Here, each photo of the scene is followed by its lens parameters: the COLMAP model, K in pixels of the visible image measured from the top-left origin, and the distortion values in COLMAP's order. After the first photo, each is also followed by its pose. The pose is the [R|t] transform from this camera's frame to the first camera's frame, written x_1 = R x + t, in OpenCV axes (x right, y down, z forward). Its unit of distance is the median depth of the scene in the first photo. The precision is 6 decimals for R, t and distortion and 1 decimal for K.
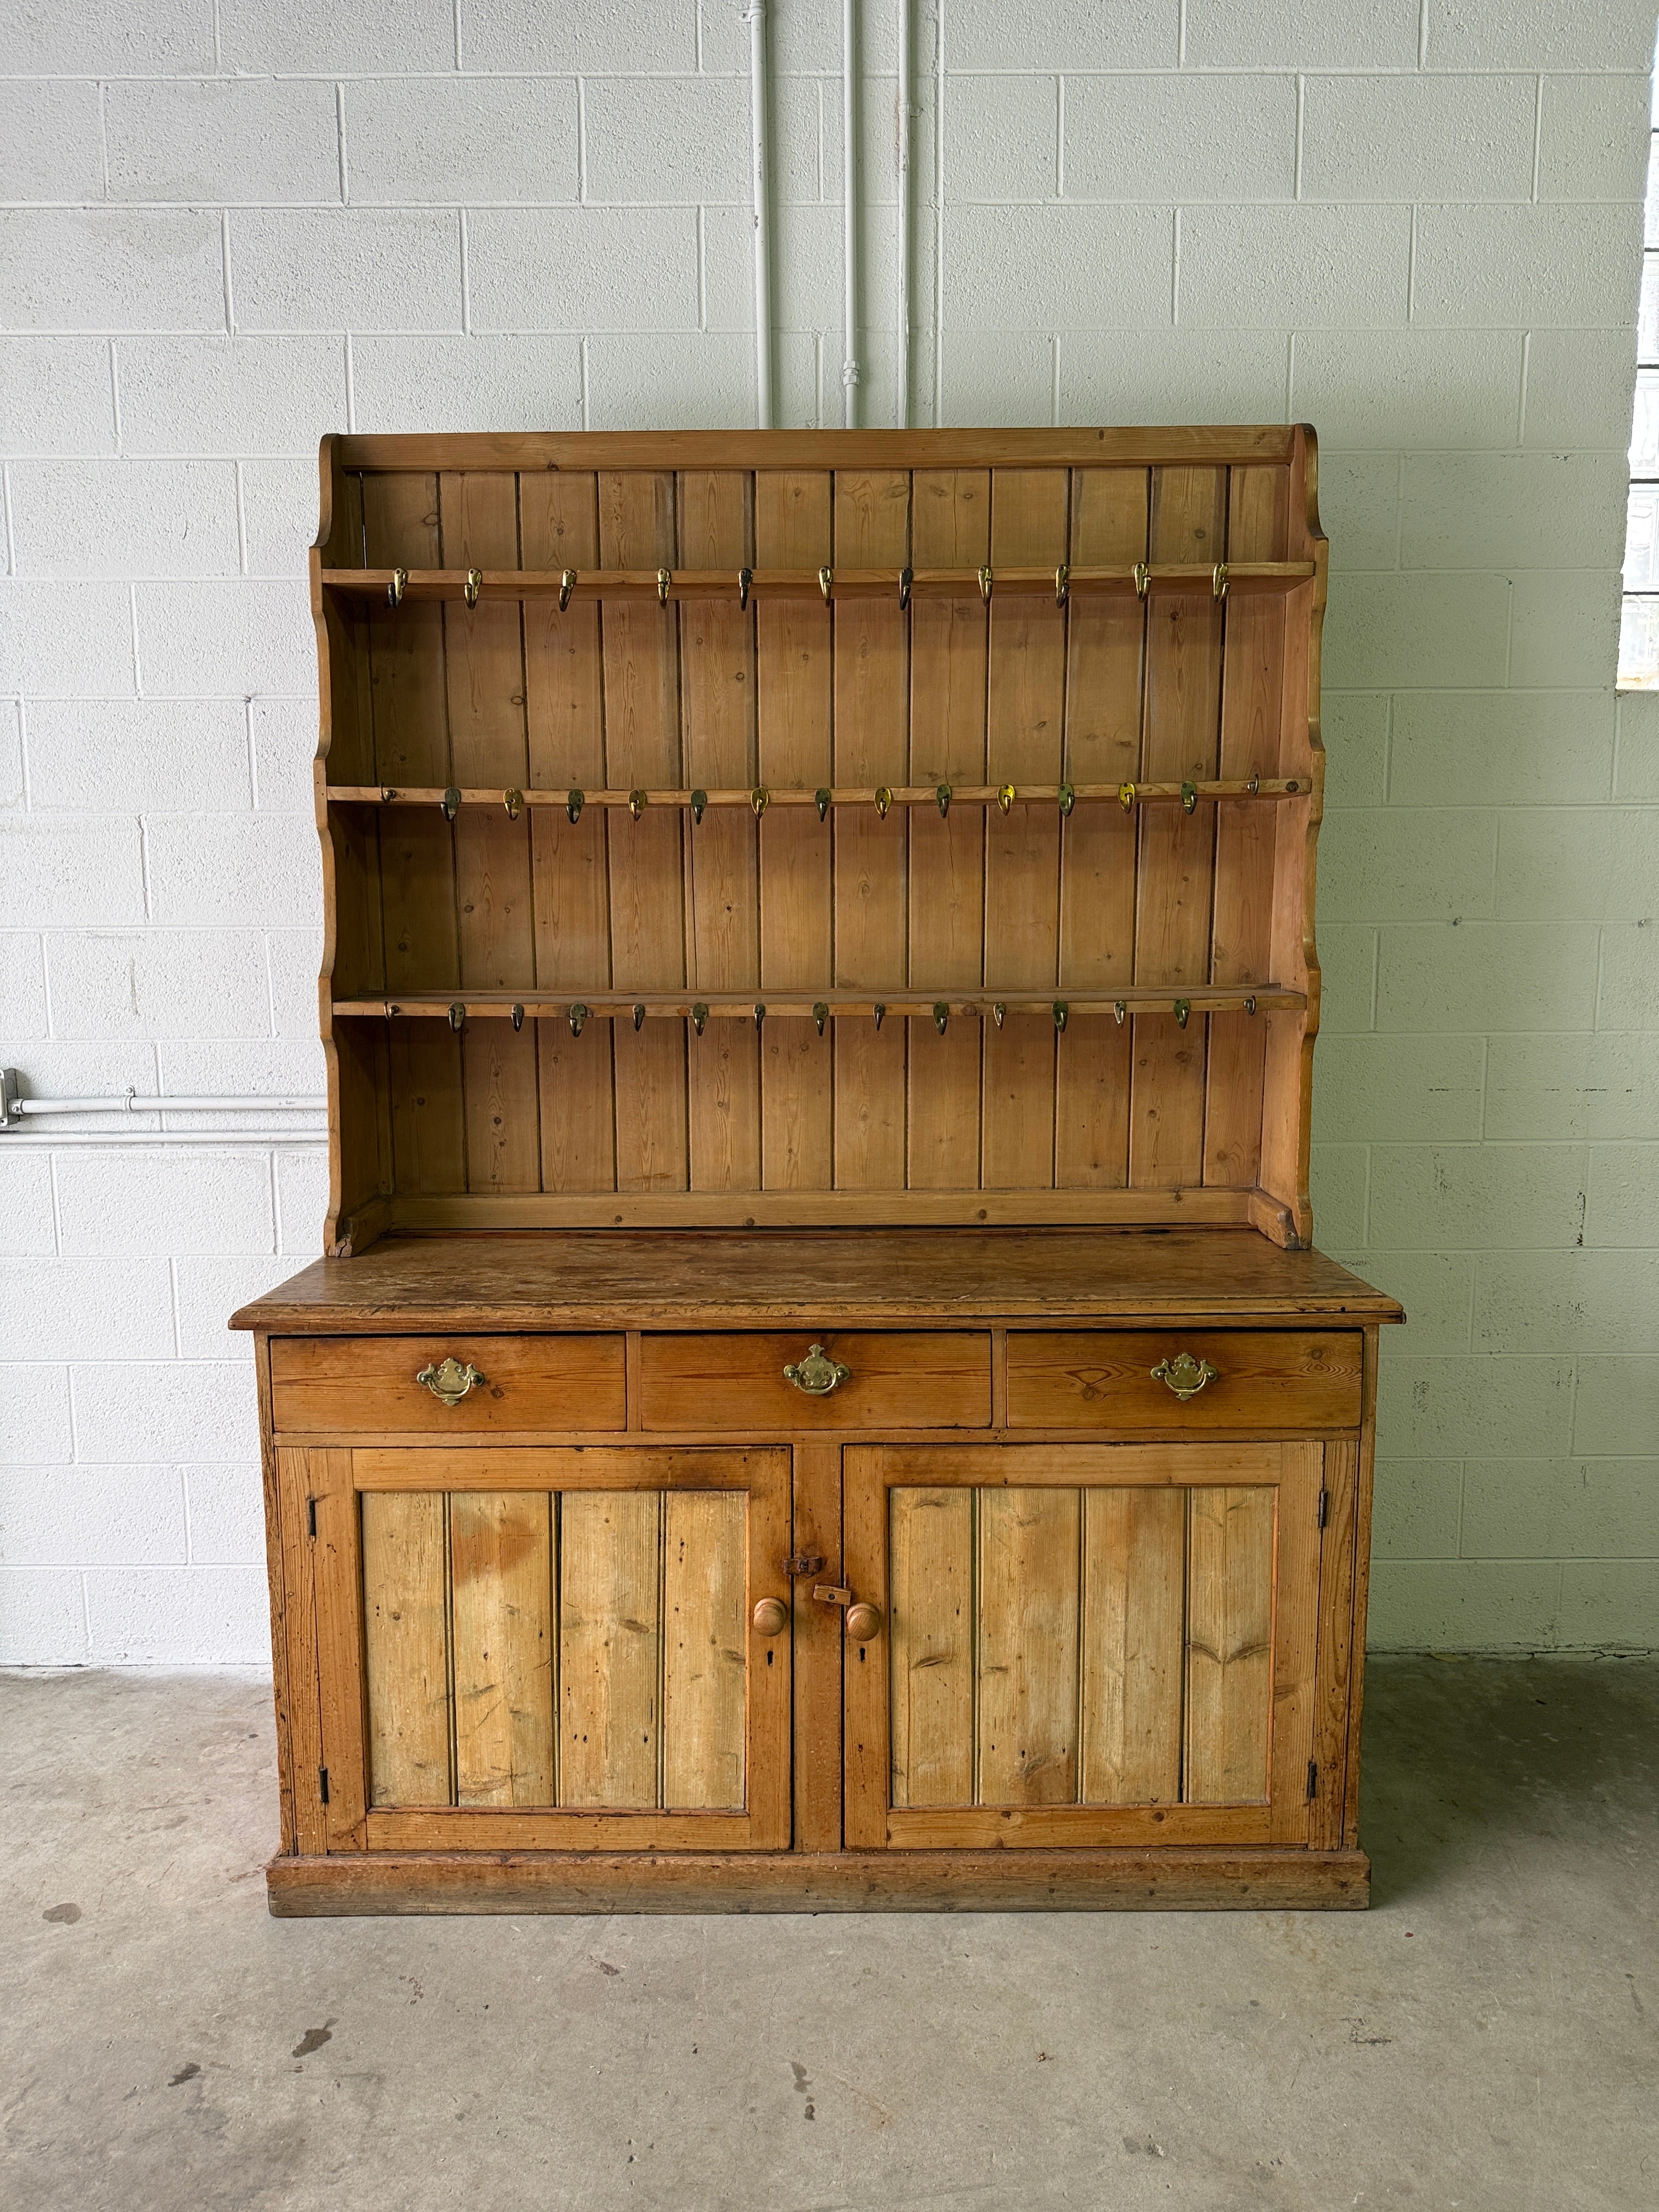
lens RADIAL K [[1566.1, 0, 835.1], [0, 1566.1, 1105.2], [0, 0, 1]] dist [0.064002, -0.083510]
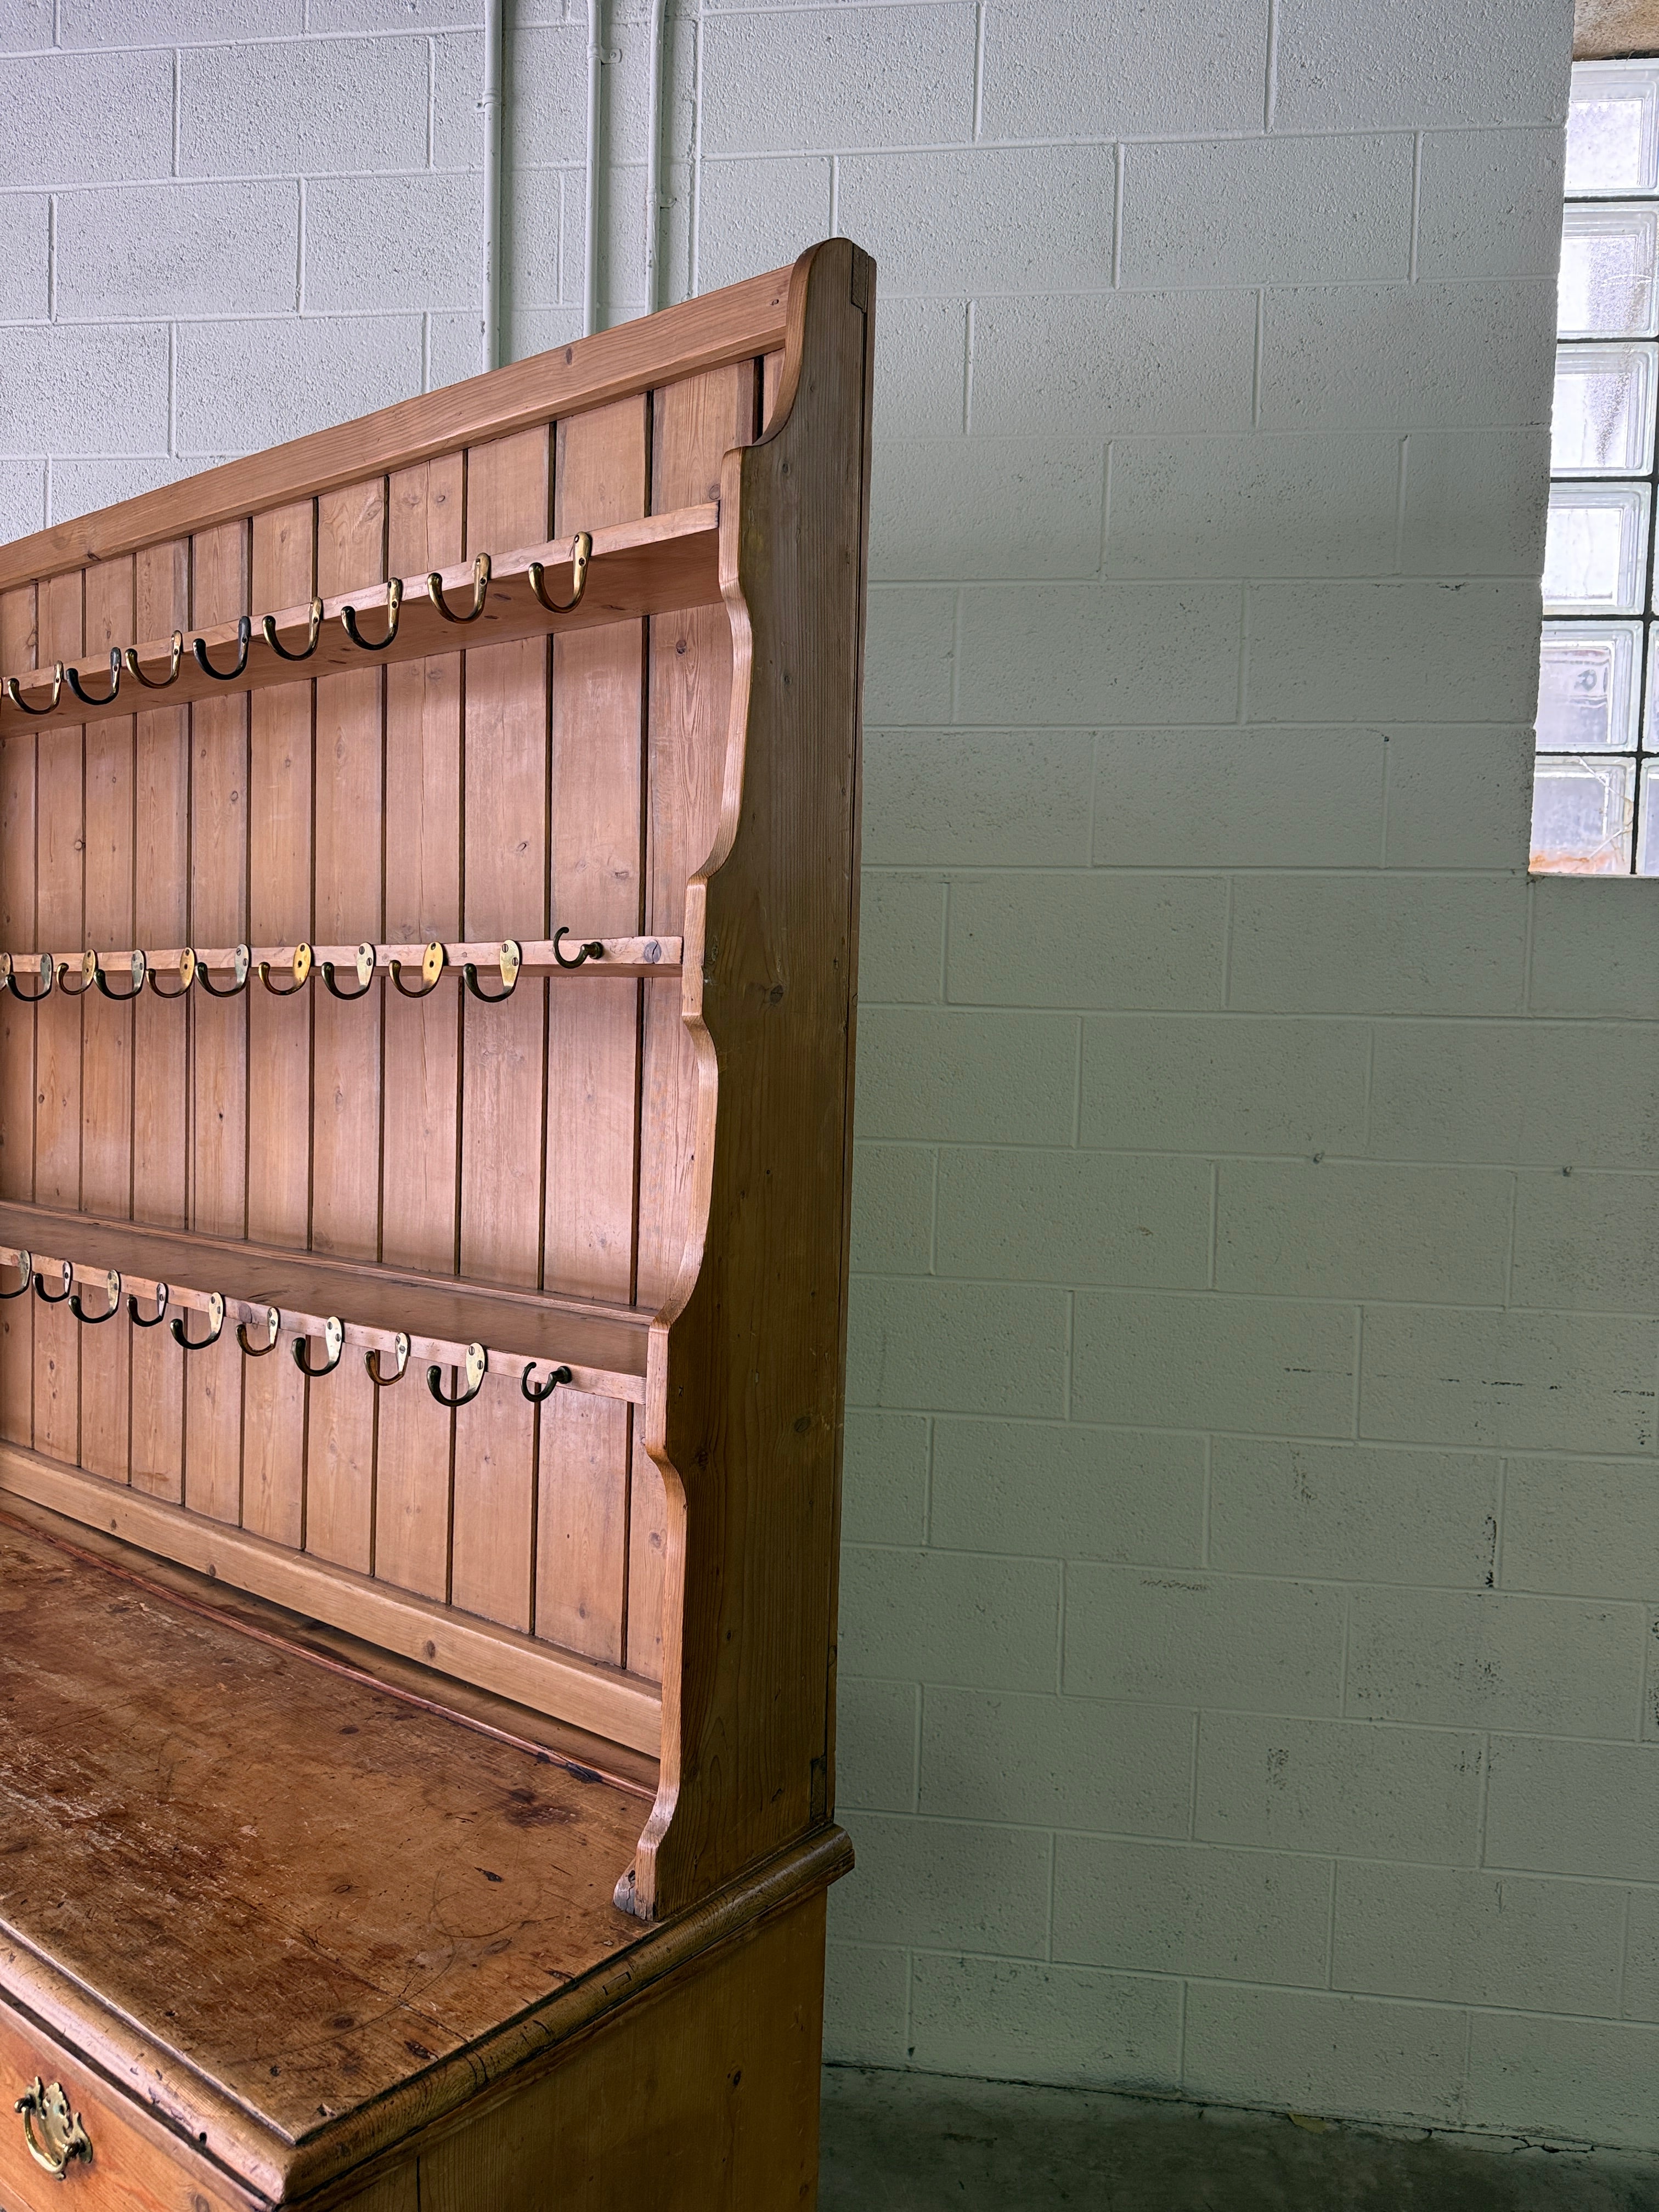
lens RADIAL K [[1566.1, 0, 823.5], [0, 1566.1, 1105.5], [0, 0, 1]] dist [0.064002, -0.083510]
pose [[0.789404, 0.056908, -0.611230, 0.672249], [-0.113899, 0.991983, -0.054743, -0.141672], [0.603215, 0.112833, 0.789557, 0.689766]]
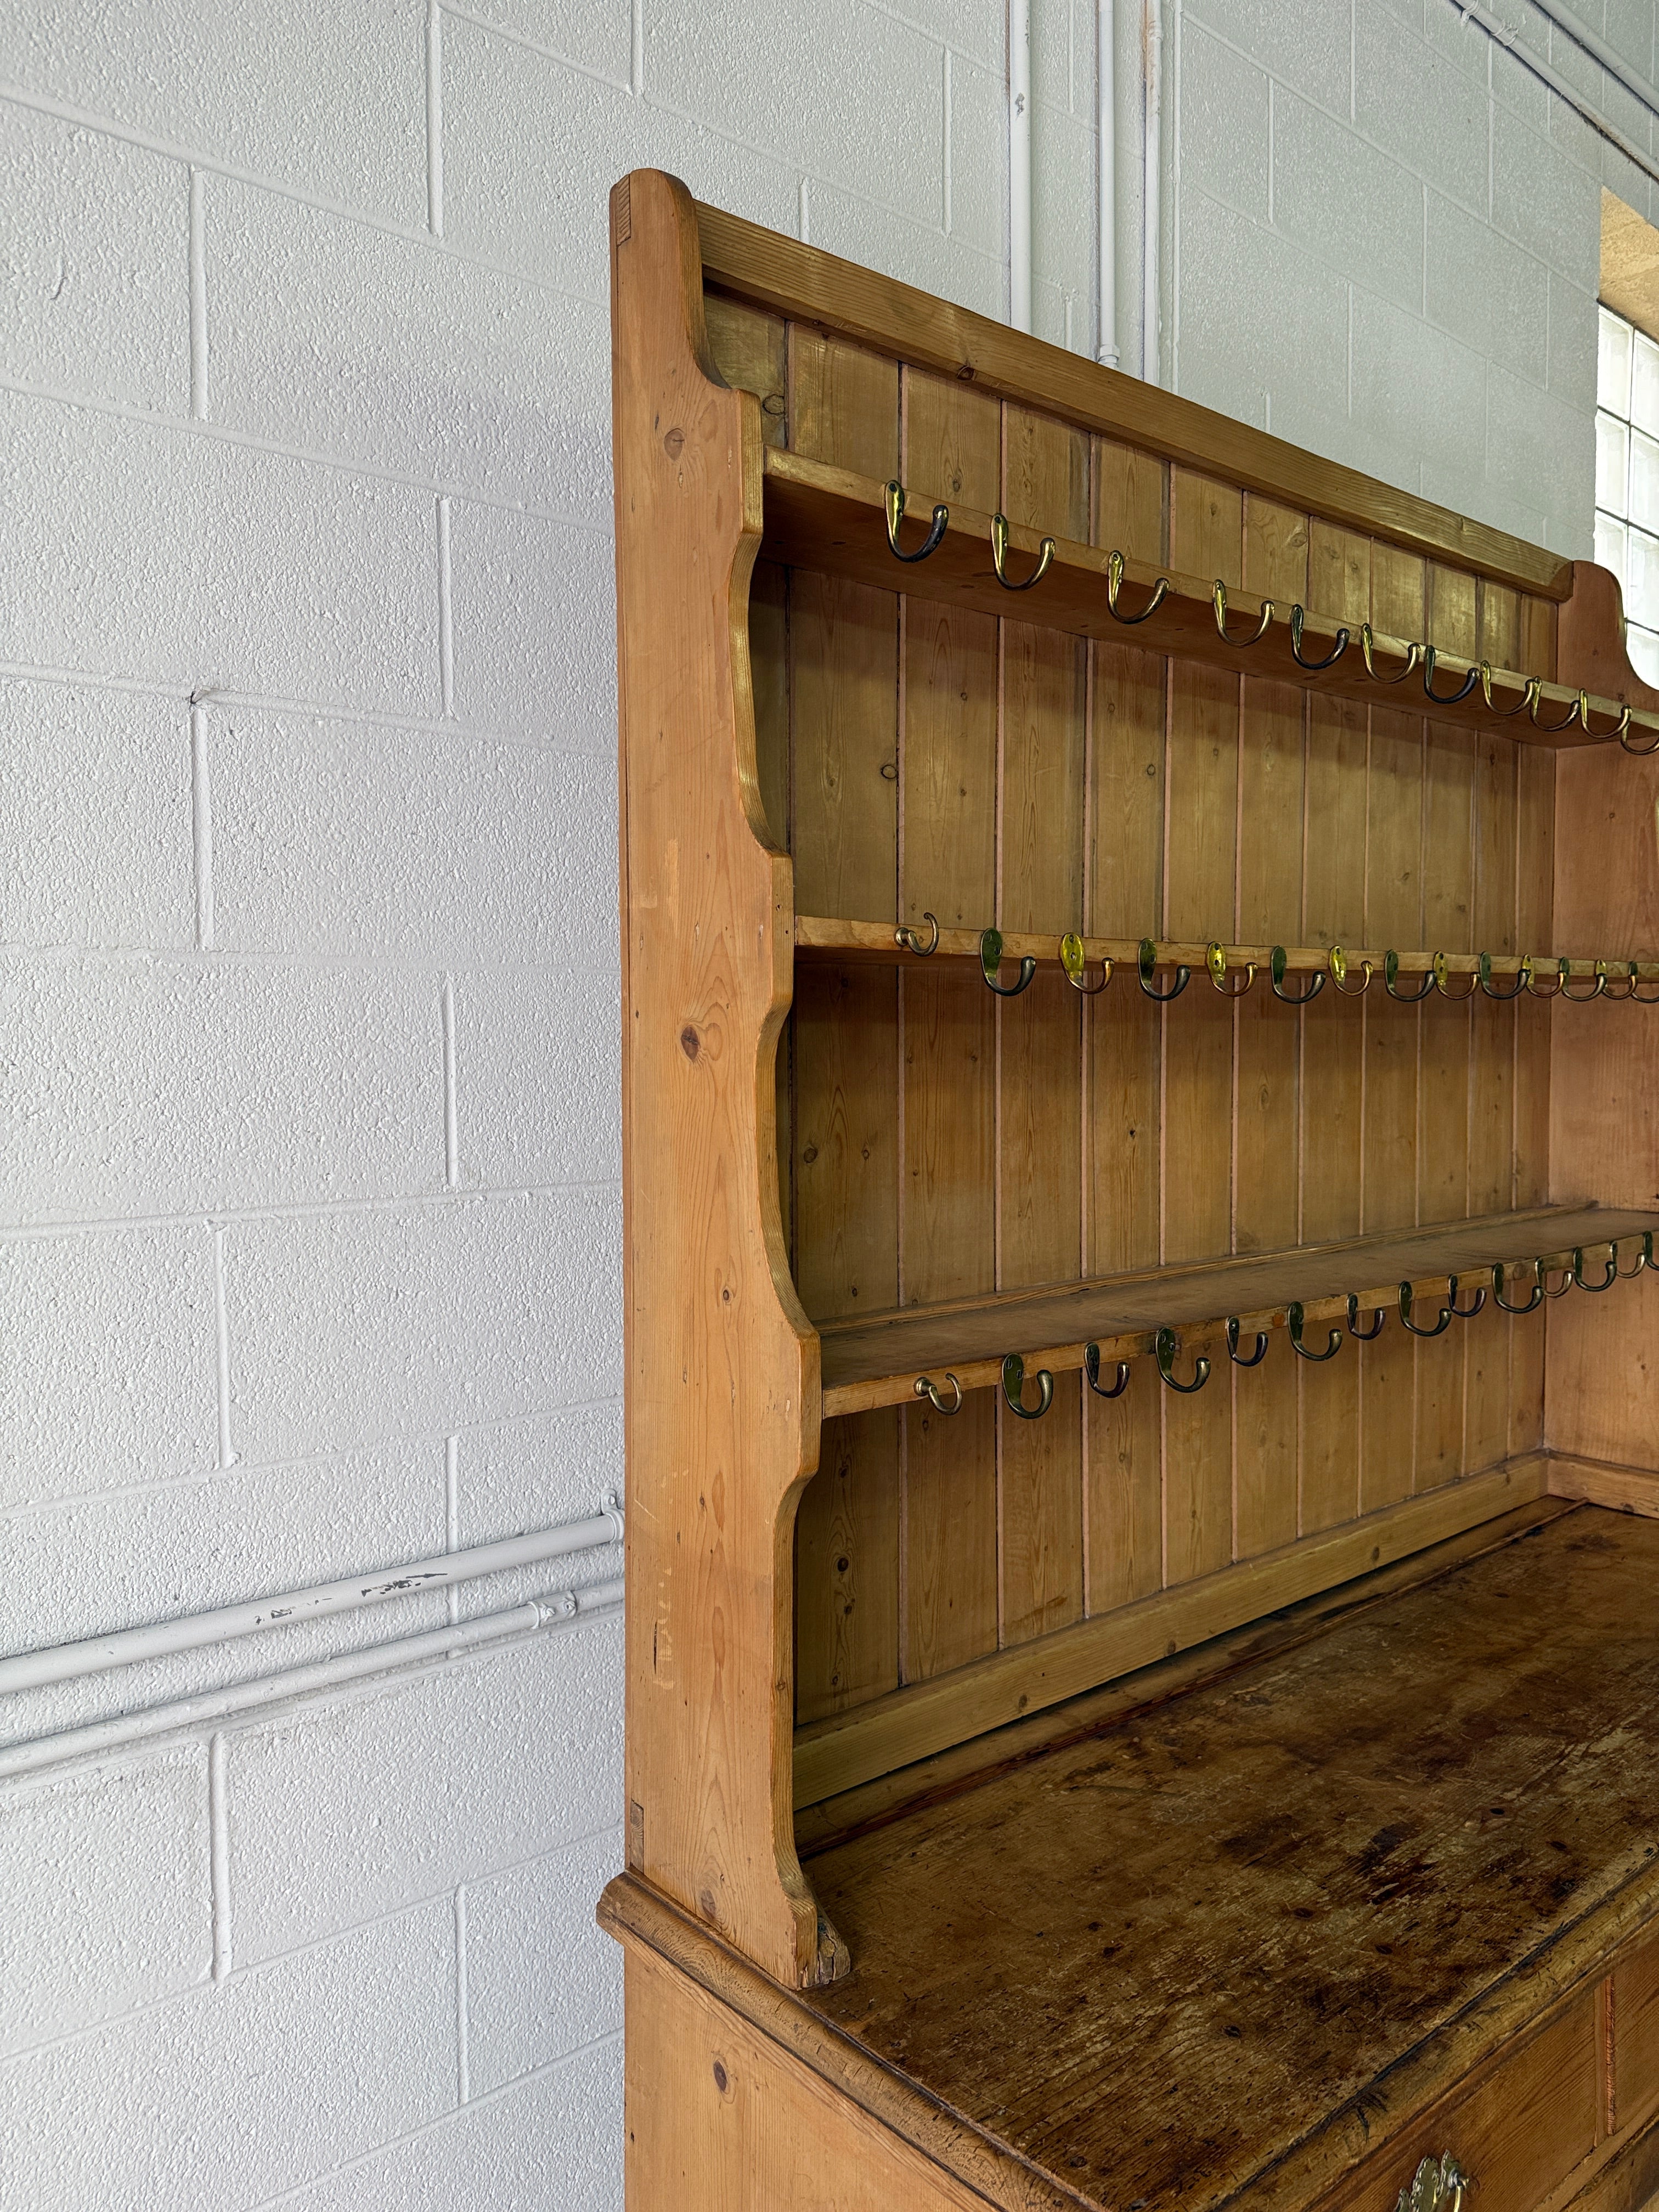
lens RADIAL K [[1566.1, 0, 833.2], [0, 1566.1, 1087.6], [0, 0, 1]] dist [0.064002, -0.083510]
pose [[0.757160, -0.019380, 0.652942, -0.644695], [0.088803, 0.993334, -0.073494, -0.125728], [-0.647165, 0.113630, 0.753834, 0.701300]]
